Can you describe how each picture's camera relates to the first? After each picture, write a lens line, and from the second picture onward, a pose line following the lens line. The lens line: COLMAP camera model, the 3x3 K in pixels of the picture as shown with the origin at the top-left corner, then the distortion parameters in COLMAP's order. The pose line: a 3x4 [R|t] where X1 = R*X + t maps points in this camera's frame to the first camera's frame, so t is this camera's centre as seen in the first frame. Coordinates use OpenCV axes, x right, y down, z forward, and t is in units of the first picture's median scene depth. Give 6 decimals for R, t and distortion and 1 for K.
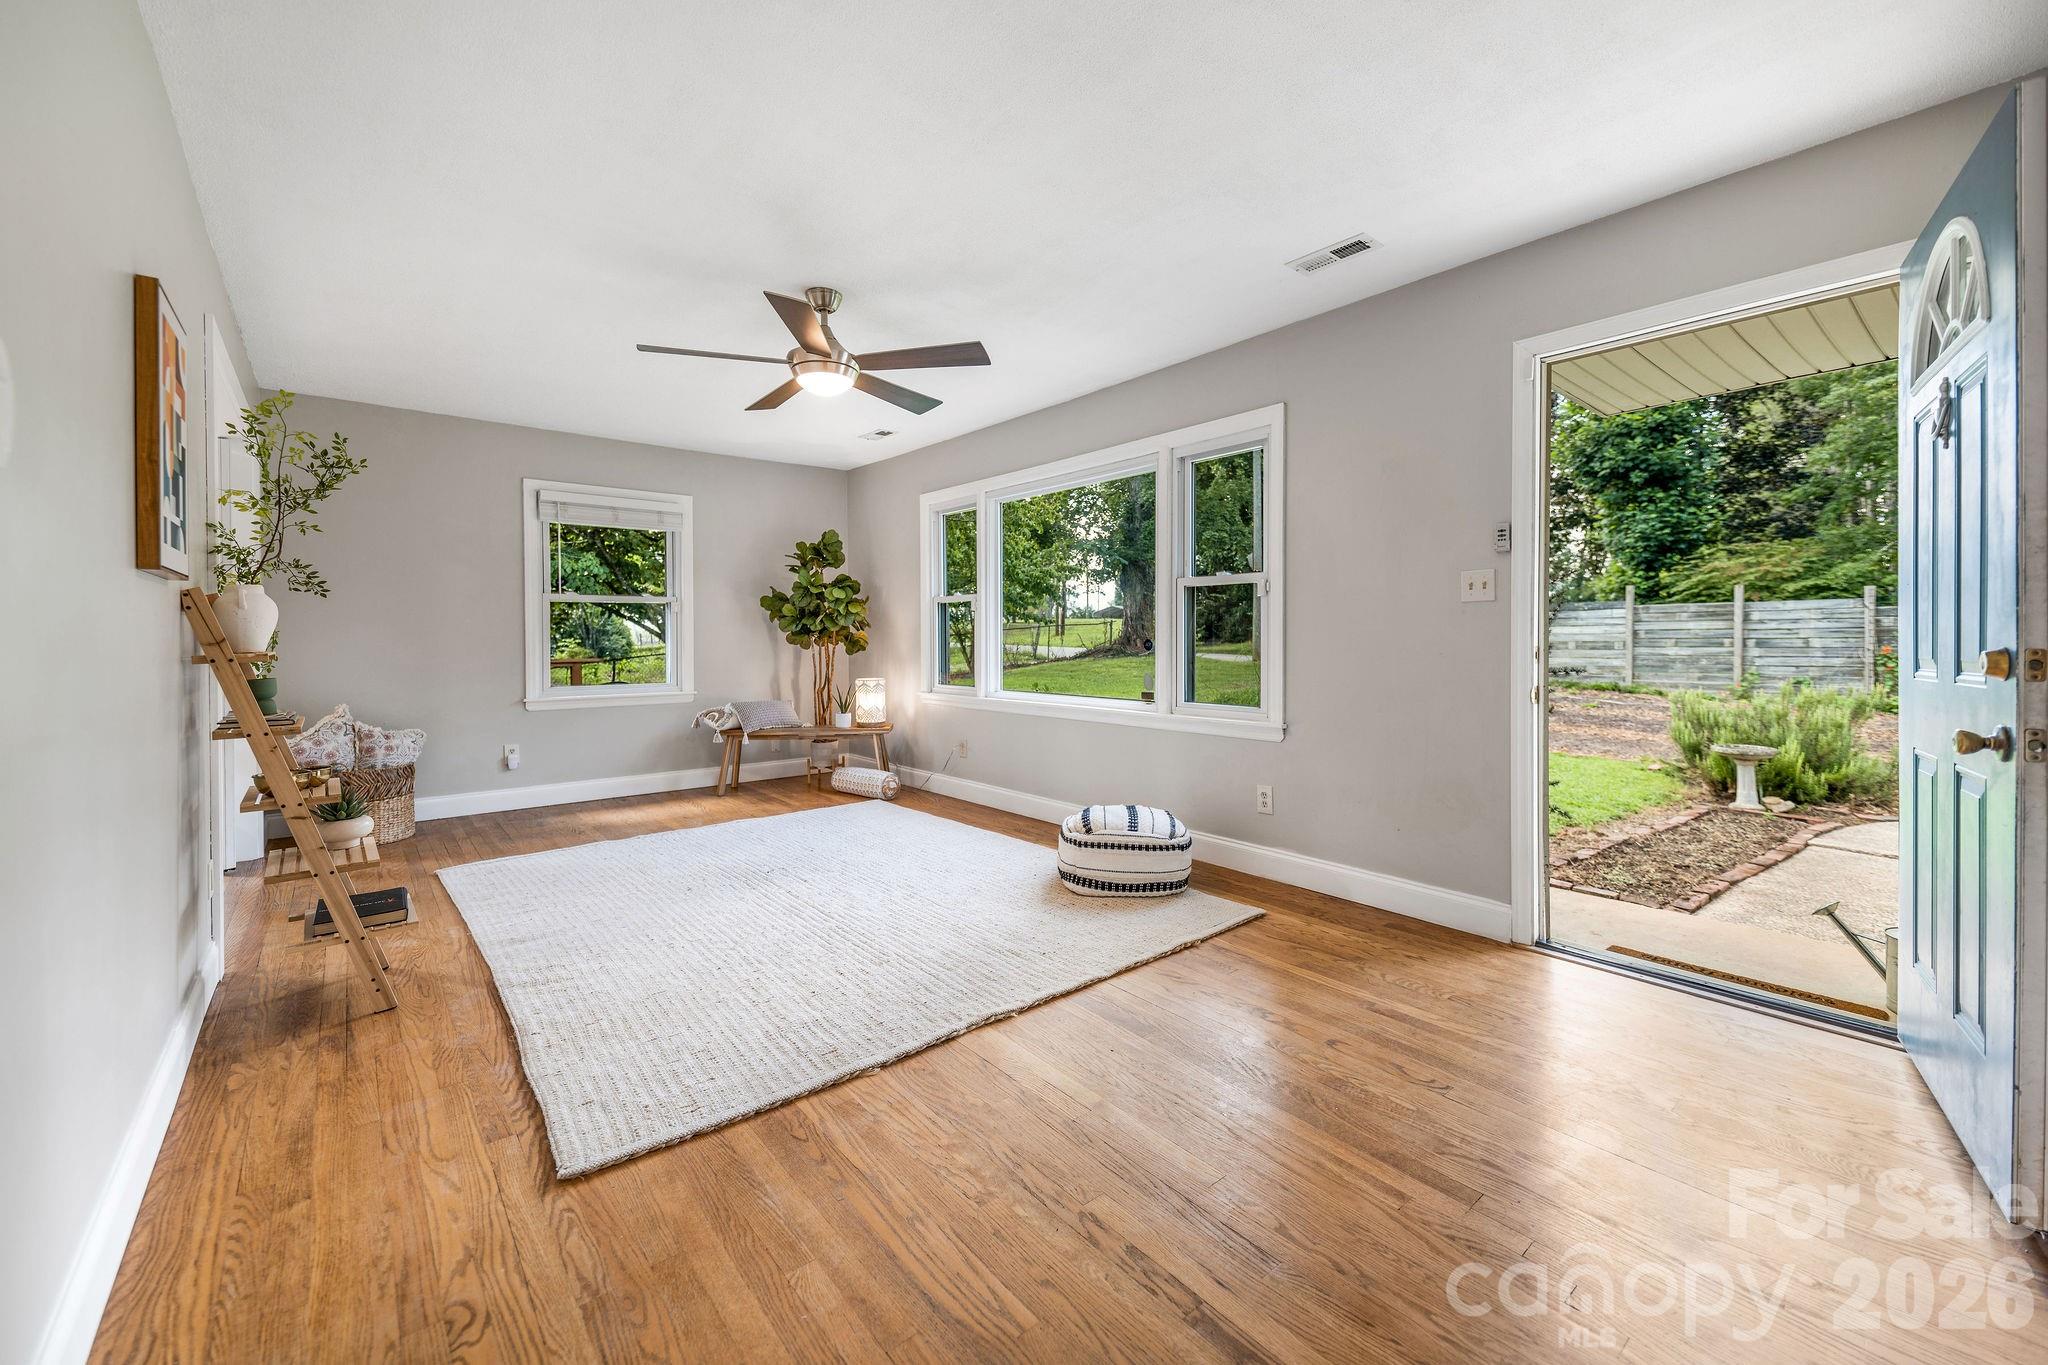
lens RADIAL K [[829.7, 0, 1024.4], [0, 829.7, 642.1], [0, 0, 1]] dist [-0.000358, -0.000126]
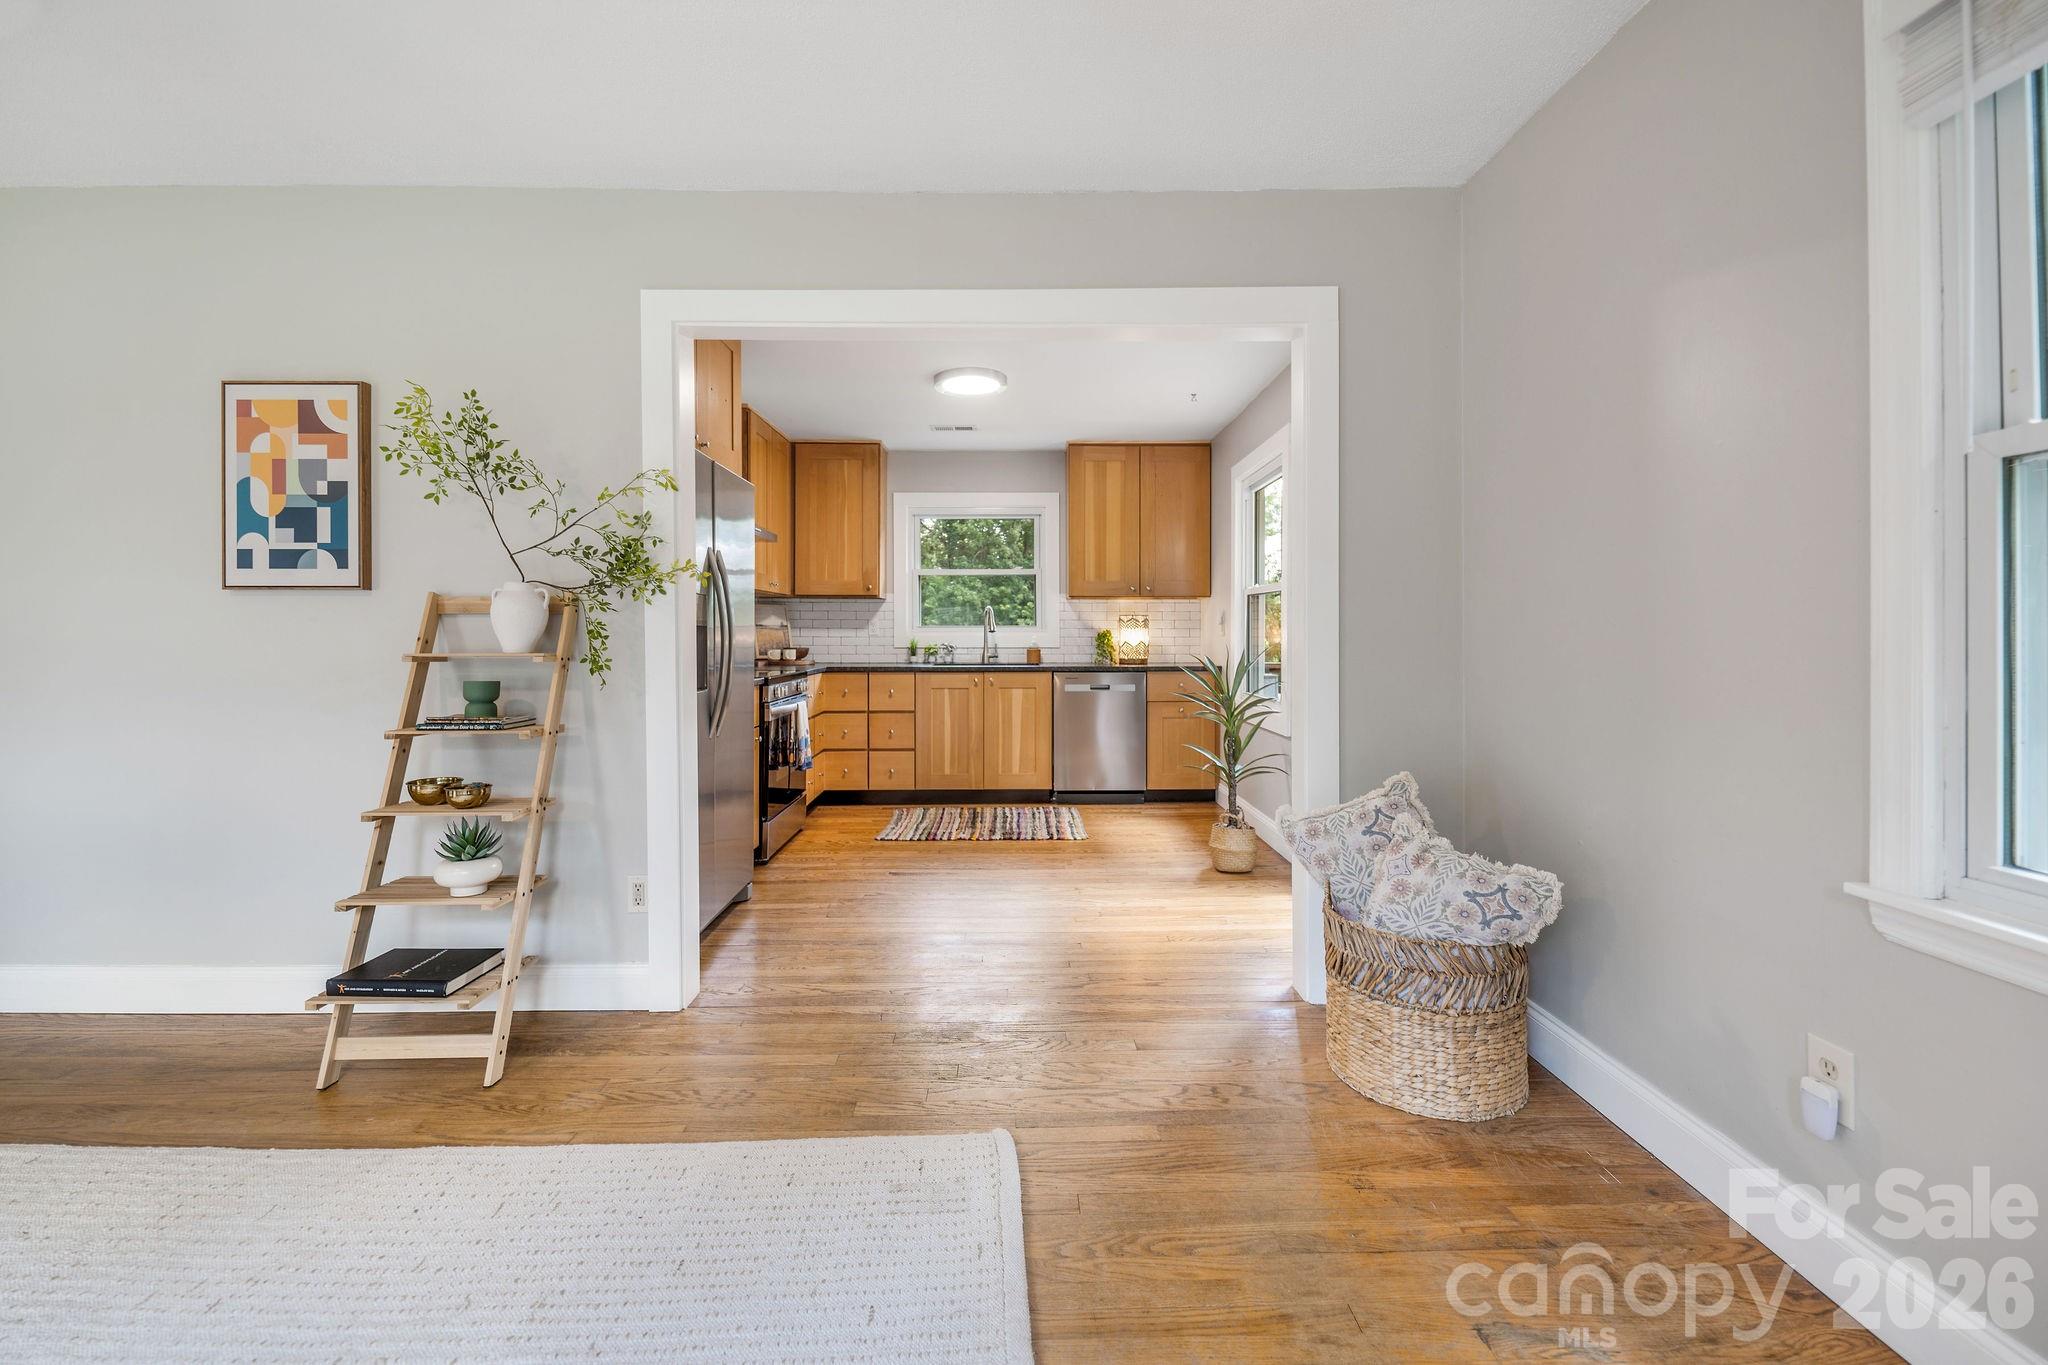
lens RADIAL K [[829.7, 0, 1024.4], [0, 829.7, 642.1], [0, 0, 1]] dist [-0.000358, -0.000126]
pose [[-0.626652, 0.002139, -0.779296, -0.504797], [0.000009, 0.999996, 0.002737, -0.004403], [0.779299, 0.001708, -0.626650, 1.877089]]
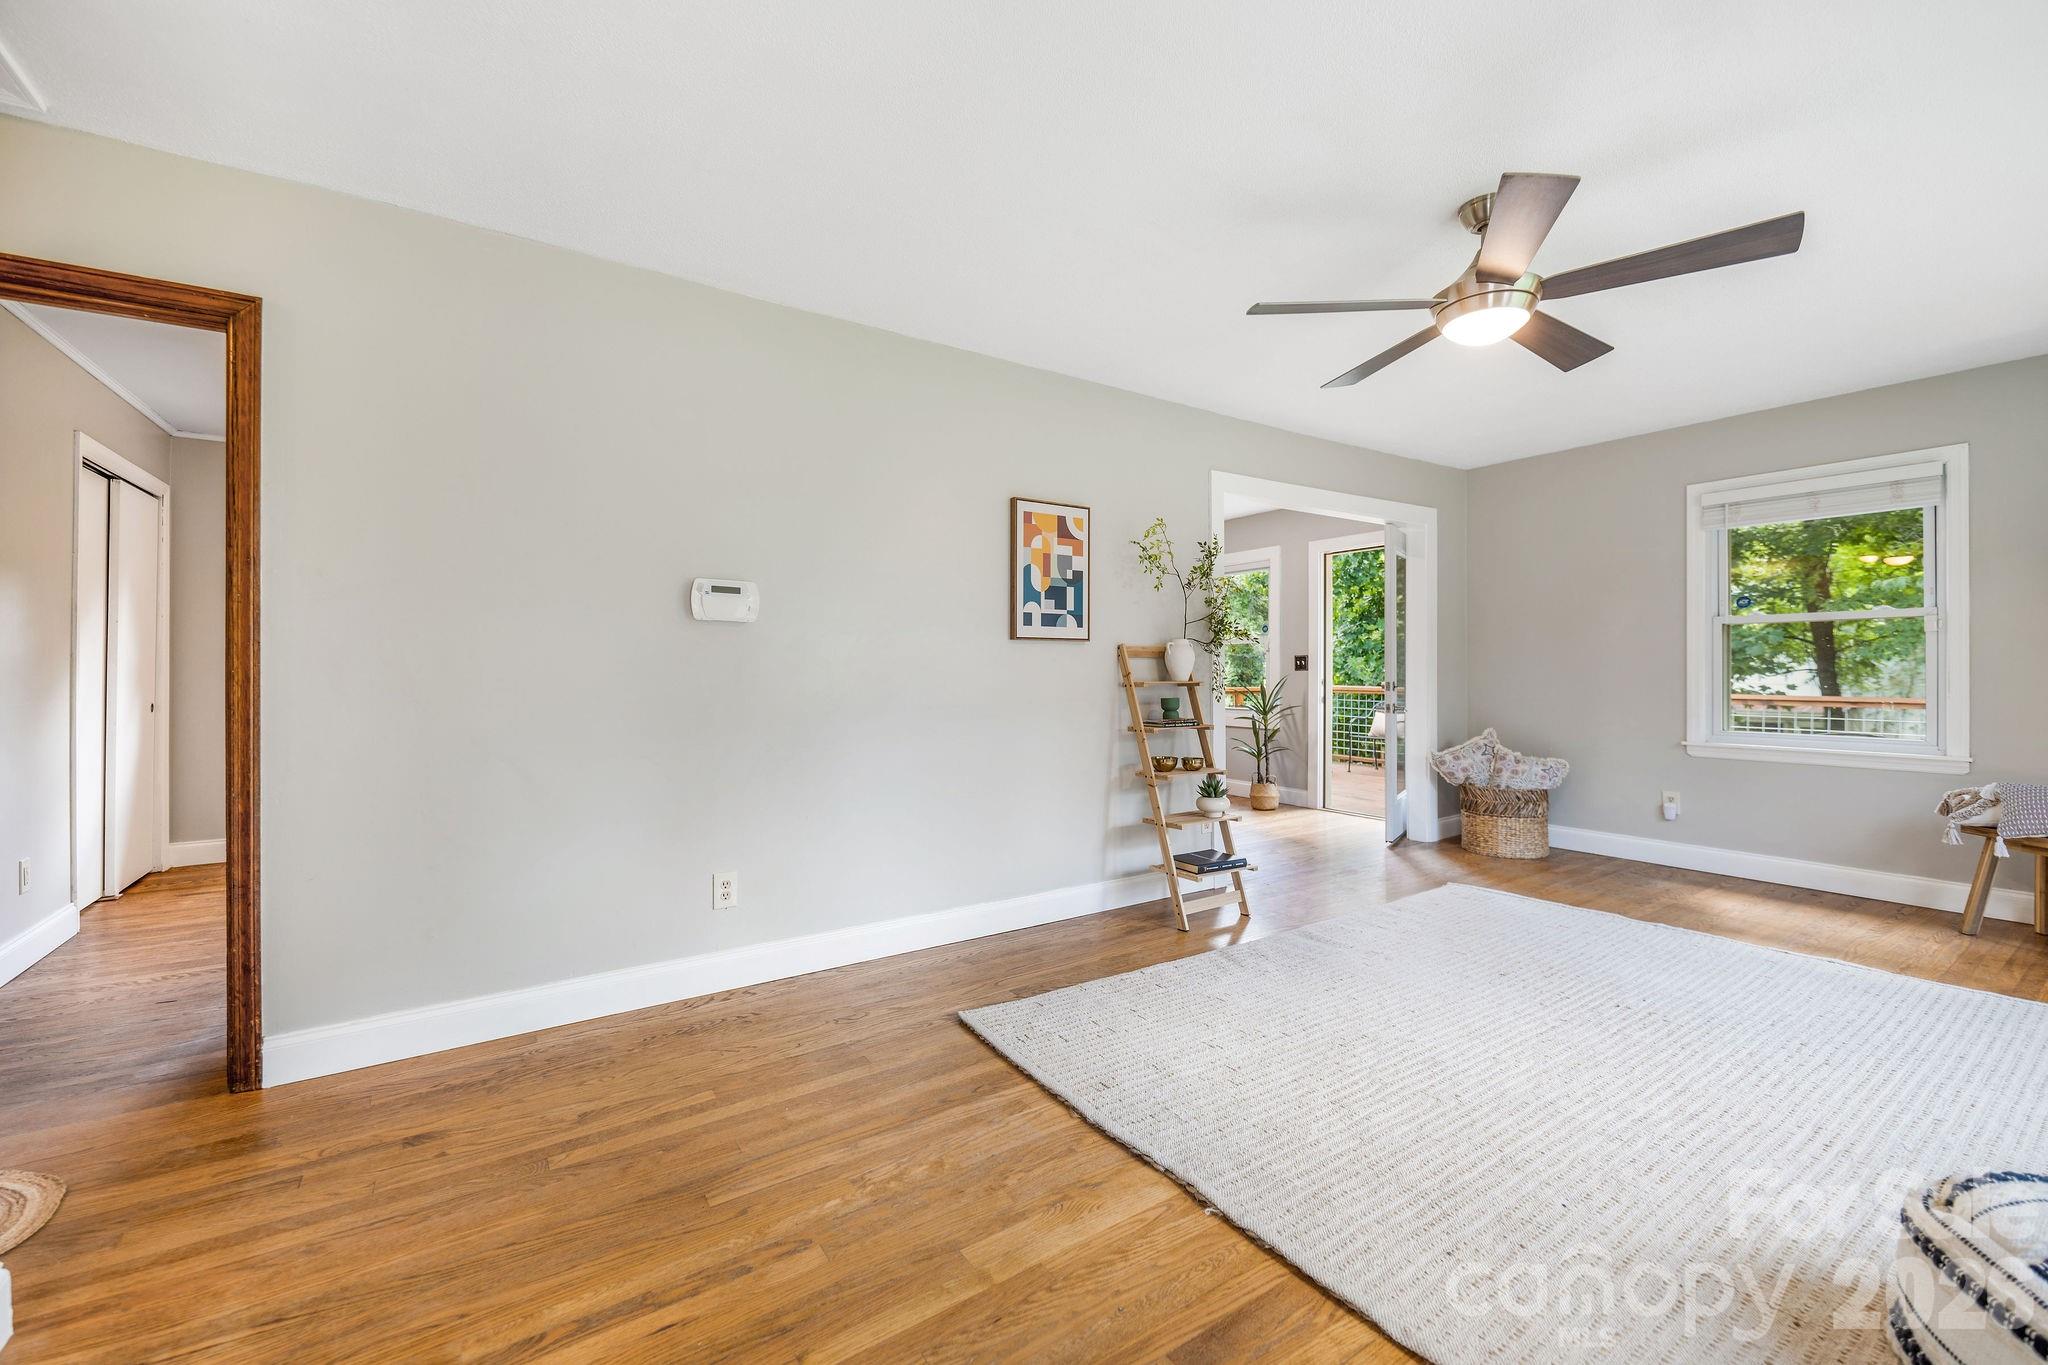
lens RADIAL K [[812.7, 0, 1028.0], [0, 812.7, 670.9], [0, 0, 1]] dist [-0.000176, -0.000082]
pose [[-0.110375, 0.005075, -0.993877, 0.610960], [-0.001252, 0.999985, 0.005245, -0.015938], [0.993889, 0.001823, -0.110367, 0.808641]]
